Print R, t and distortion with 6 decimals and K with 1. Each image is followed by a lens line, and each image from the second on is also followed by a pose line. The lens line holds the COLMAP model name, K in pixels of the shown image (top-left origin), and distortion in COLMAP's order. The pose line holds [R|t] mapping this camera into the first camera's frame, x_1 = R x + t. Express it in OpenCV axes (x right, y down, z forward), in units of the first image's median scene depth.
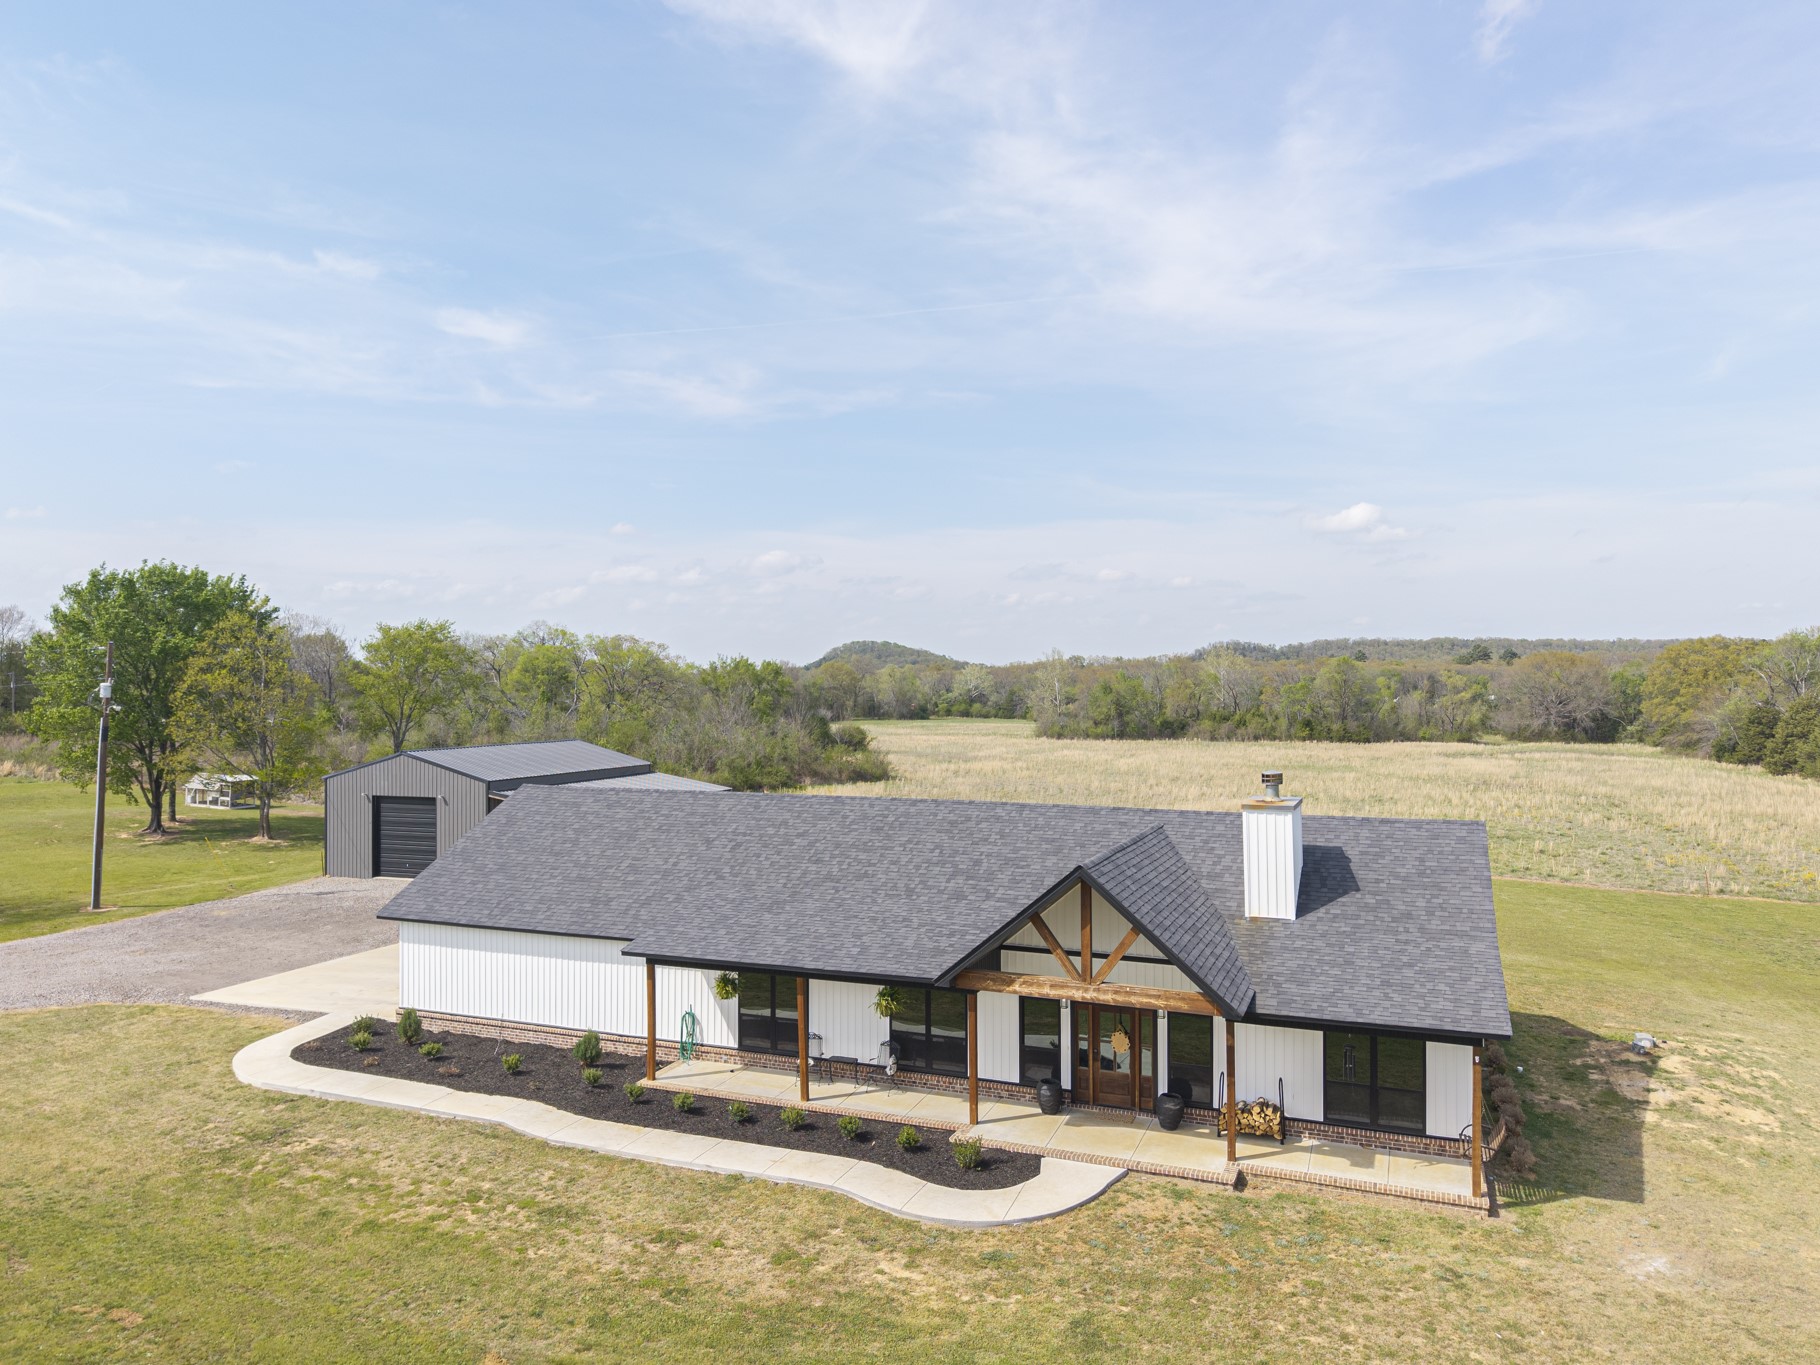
lens RADIAL K [[1254.8, 0, 920.6], [0, 1254.8, 692.5], [0, 0, 1]] dist [0.039222, -0.040520]
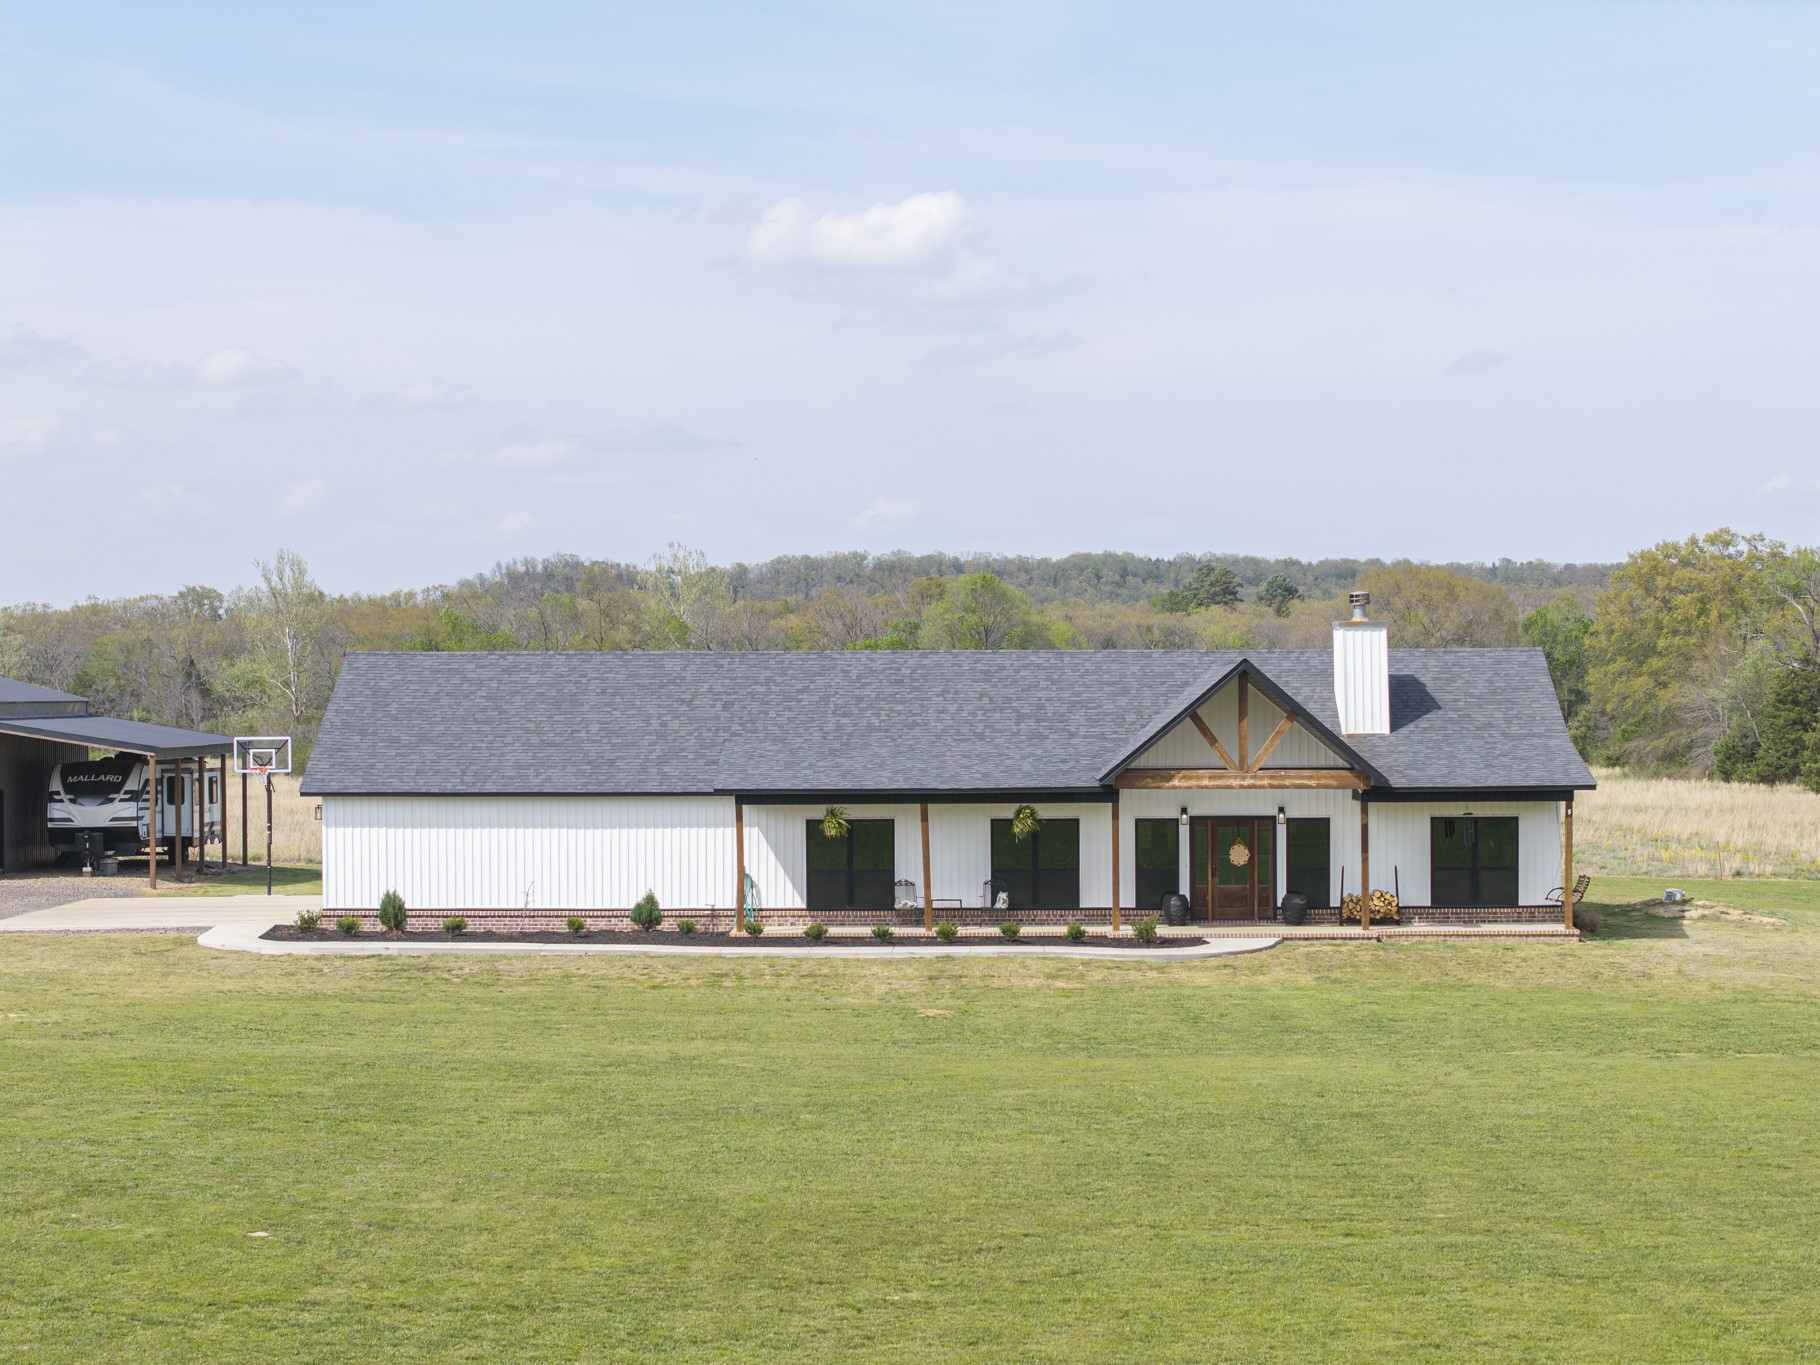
lens RADIAL K [[3822.8, 0, 922.3], [0, 3822.8, 663.6], [0, 0, 1]] dist [-0.245738, 0.000000]
pose [[0.937684, -0.002376, 0.347481, -1.043528], [0.007454, 0.999884, -0.013277, 0.150636], [-0.347409, 0.015040, 0.937593, -1.623532]]
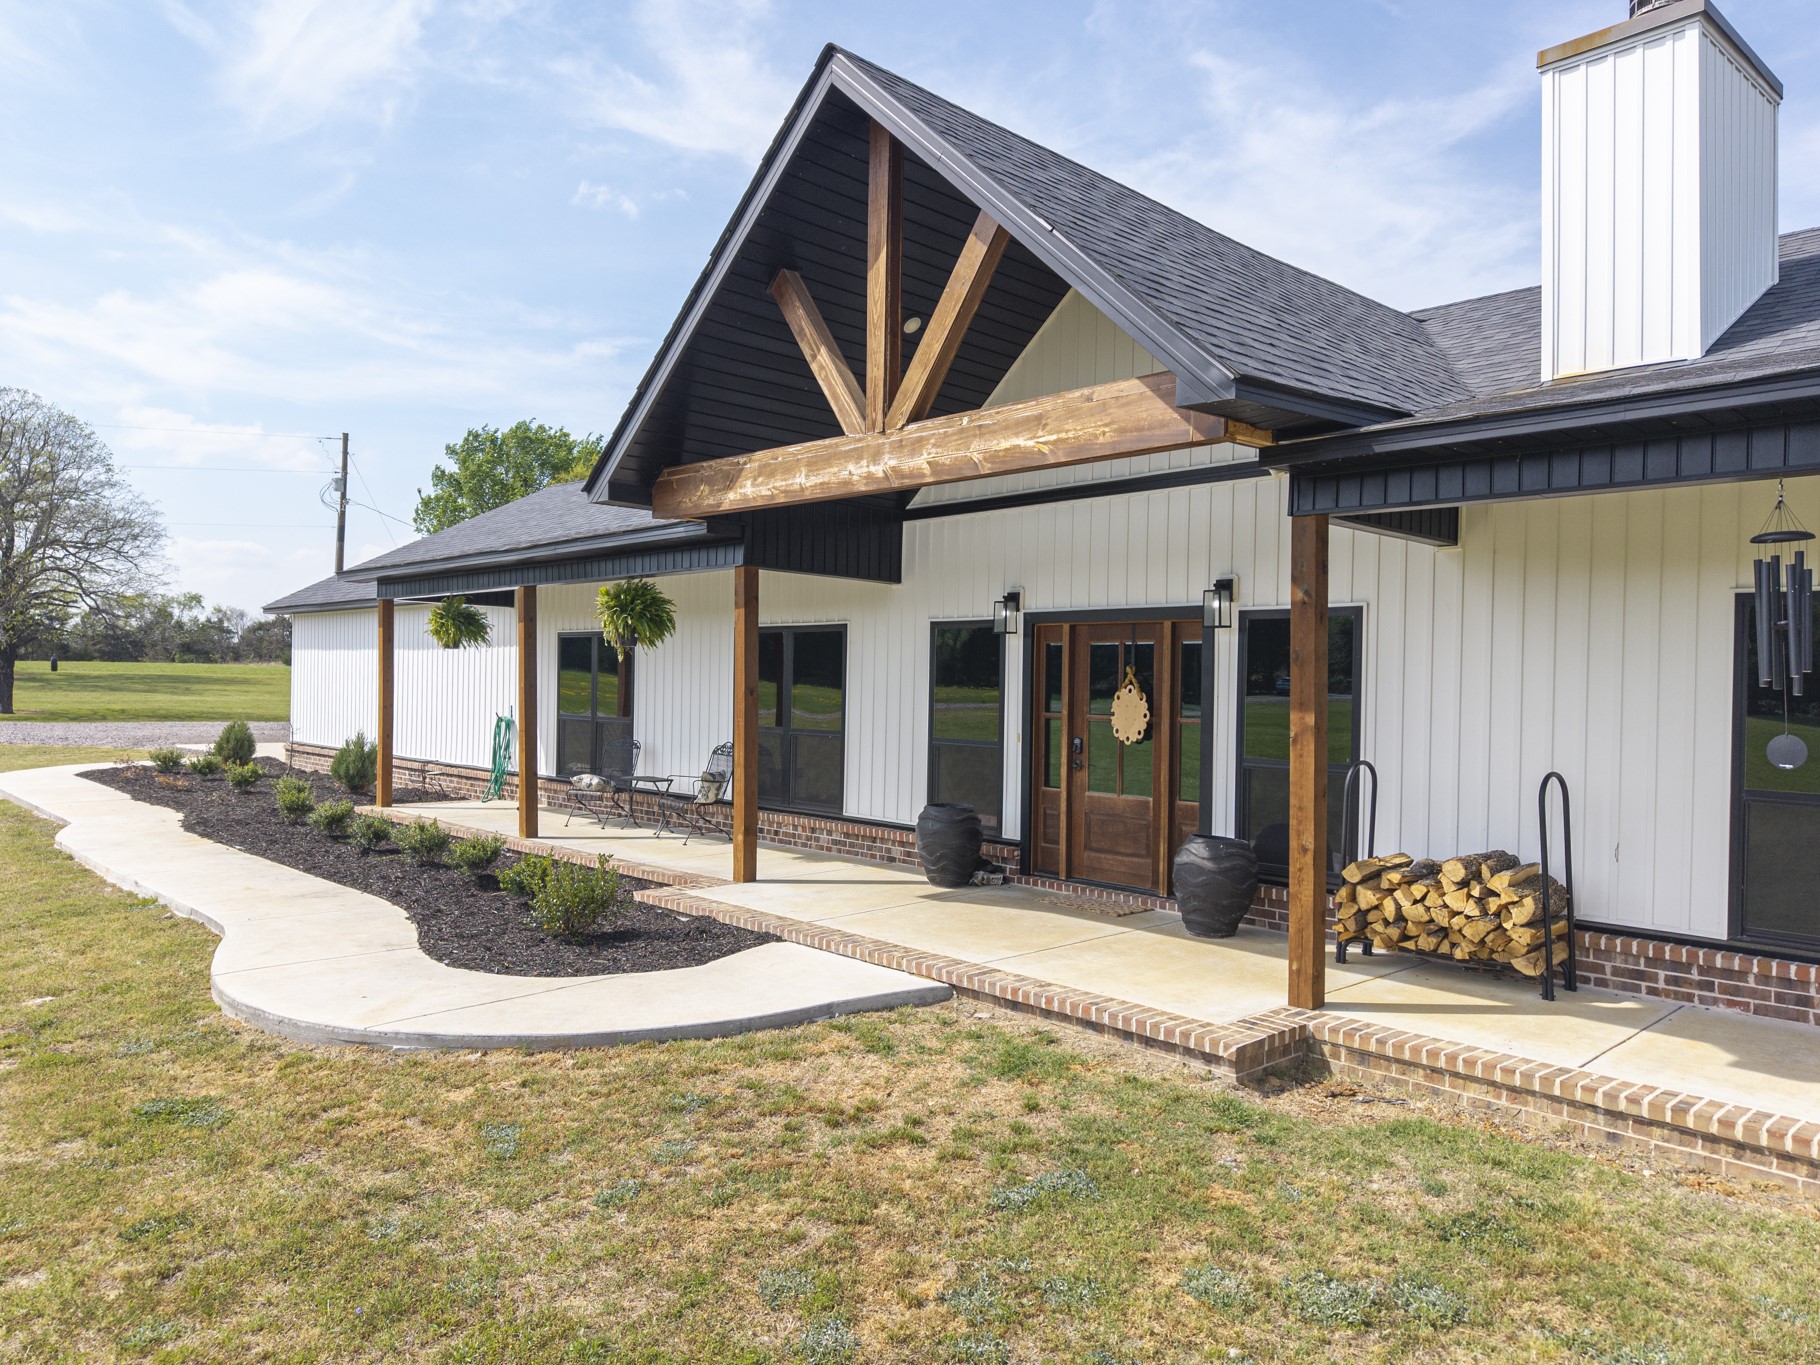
lens RADIAL K [[1254.8, 0, 922.7], [0, 1254.8, 736.3], [0, 0, 1]] dist [0.039222, -0.040520]
pose [[0.907655, 0.032062, -0.418491, 0.238493], [-0.017862, 0.999125, 0.037805, 0.249469], [0.419337, -0.026838, 0.907434, 0.584797]]
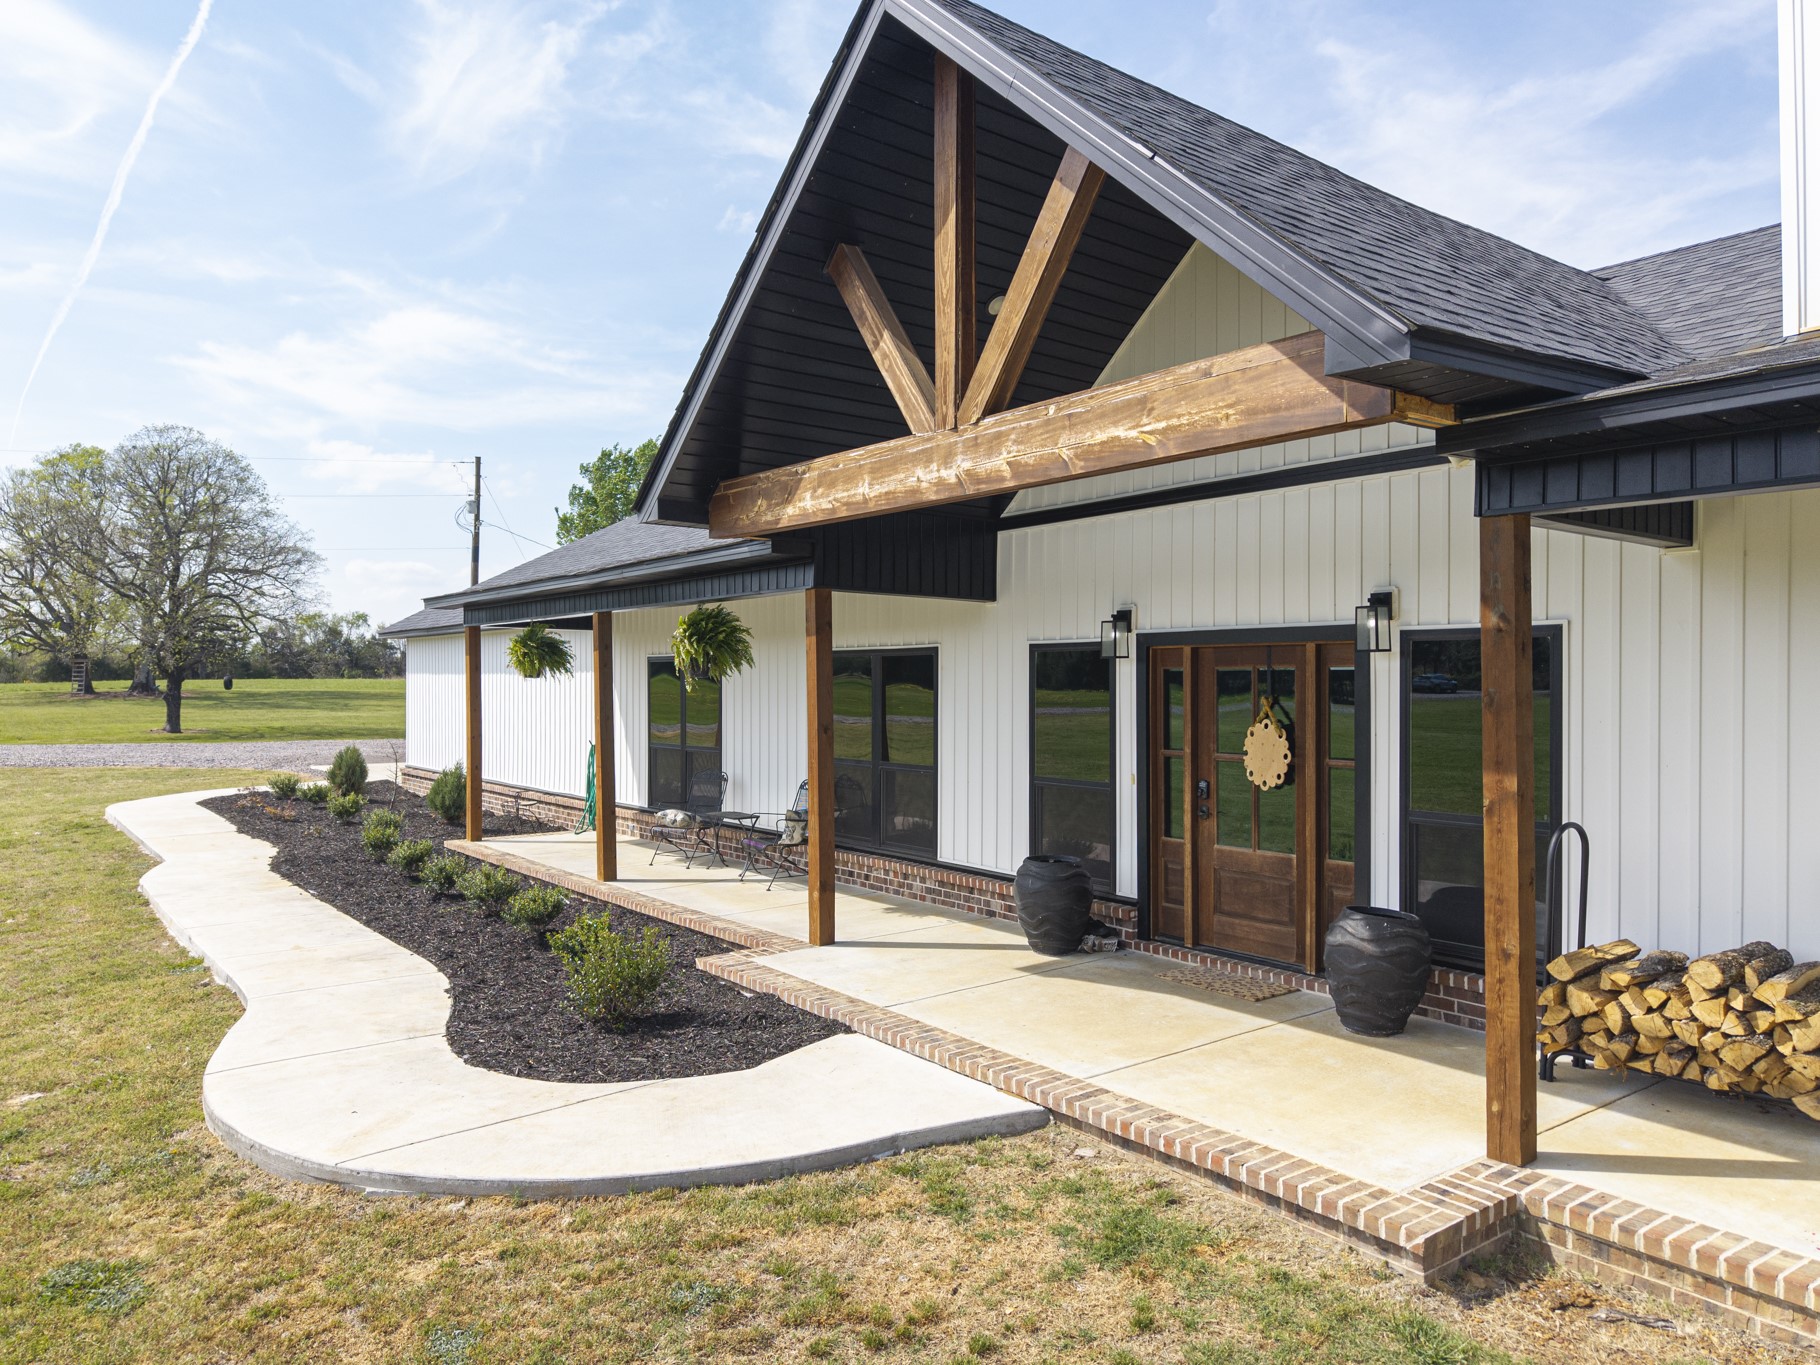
lens RADIAL K [[1254.8, 0, 917.3], [0, 1254.8, 708.0], [0, 0, 1]] dist [0.039222, -0.040520]
pose [[0.857847, 0.008254, -0.513838, 0.225289], [-0.001266, 0.999902, 0.013950, 0.241048], [0.513903, -0.011316, 0.857774, 0.632481]]
